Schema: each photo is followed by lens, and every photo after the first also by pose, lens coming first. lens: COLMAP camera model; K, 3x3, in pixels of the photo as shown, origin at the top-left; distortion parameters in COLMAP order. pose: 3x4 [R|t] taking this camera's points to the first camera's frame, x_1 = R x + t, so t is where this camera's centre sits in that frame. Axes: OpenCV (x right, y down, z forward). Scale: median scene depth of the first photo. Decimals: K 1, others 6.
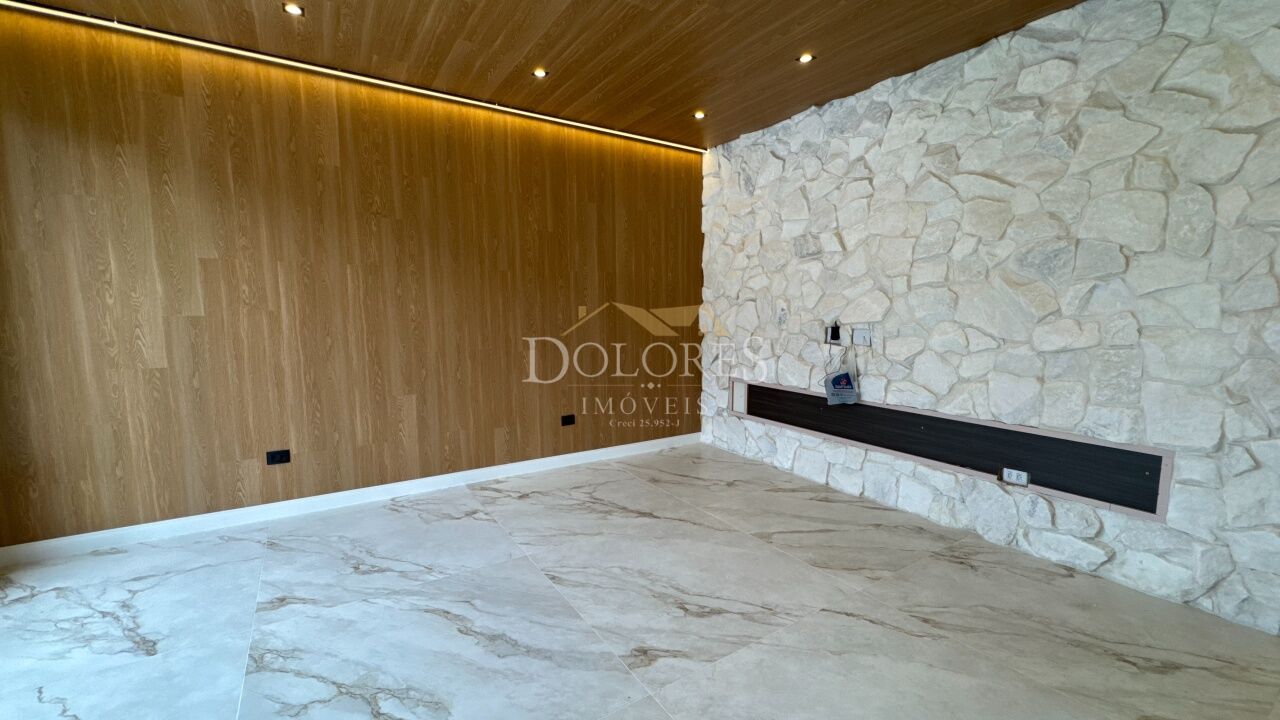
lens RADIAL K [[511.3, 0, 639.4], [0, 511.3, 360.3], [0, 0, 1]] dist [-0.004886, 0.000646]
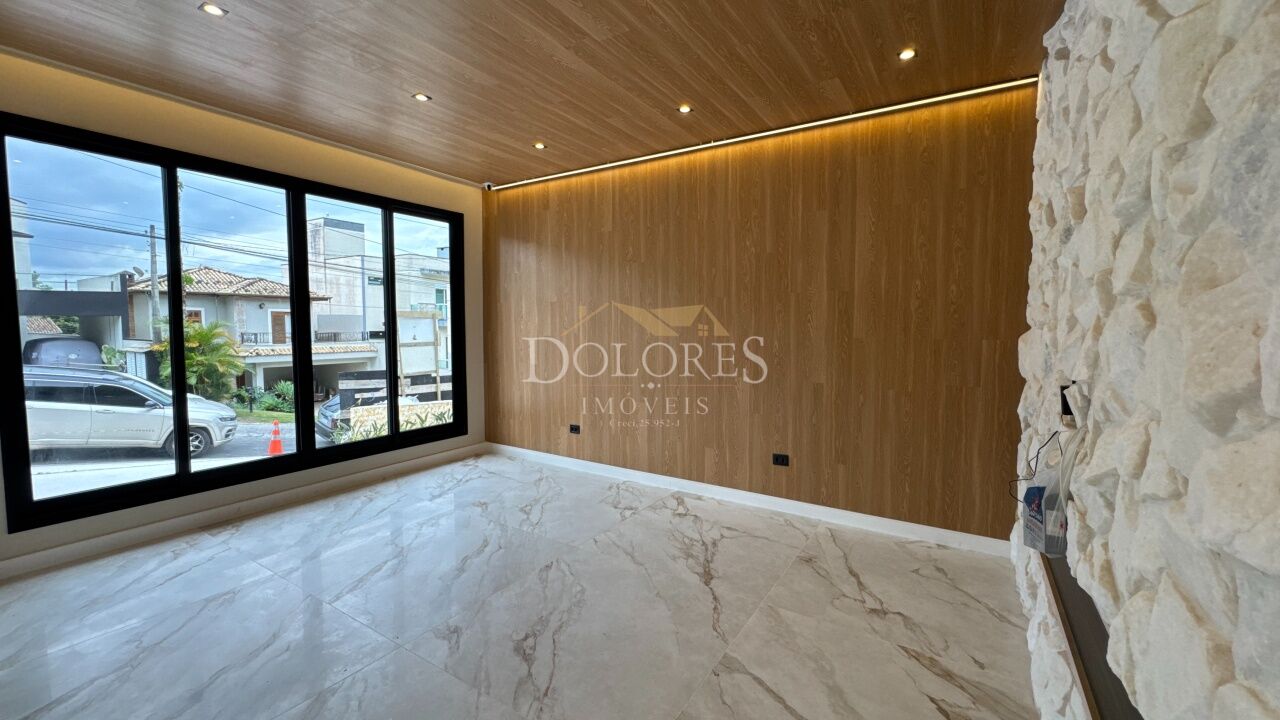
lens RADIAL K [[511.3, 0, 639.4], [0, 511.3, 360.3], [0, 0, 1]] dist [-0.004886, 0.000646]
pose [[0.415524, 0.064260, -0.907309, 0.678771], [-0.097882, 0.994868, 0.025634, -0.066332], [0.904300, 0.078158, 0.419682, 0.475985]]
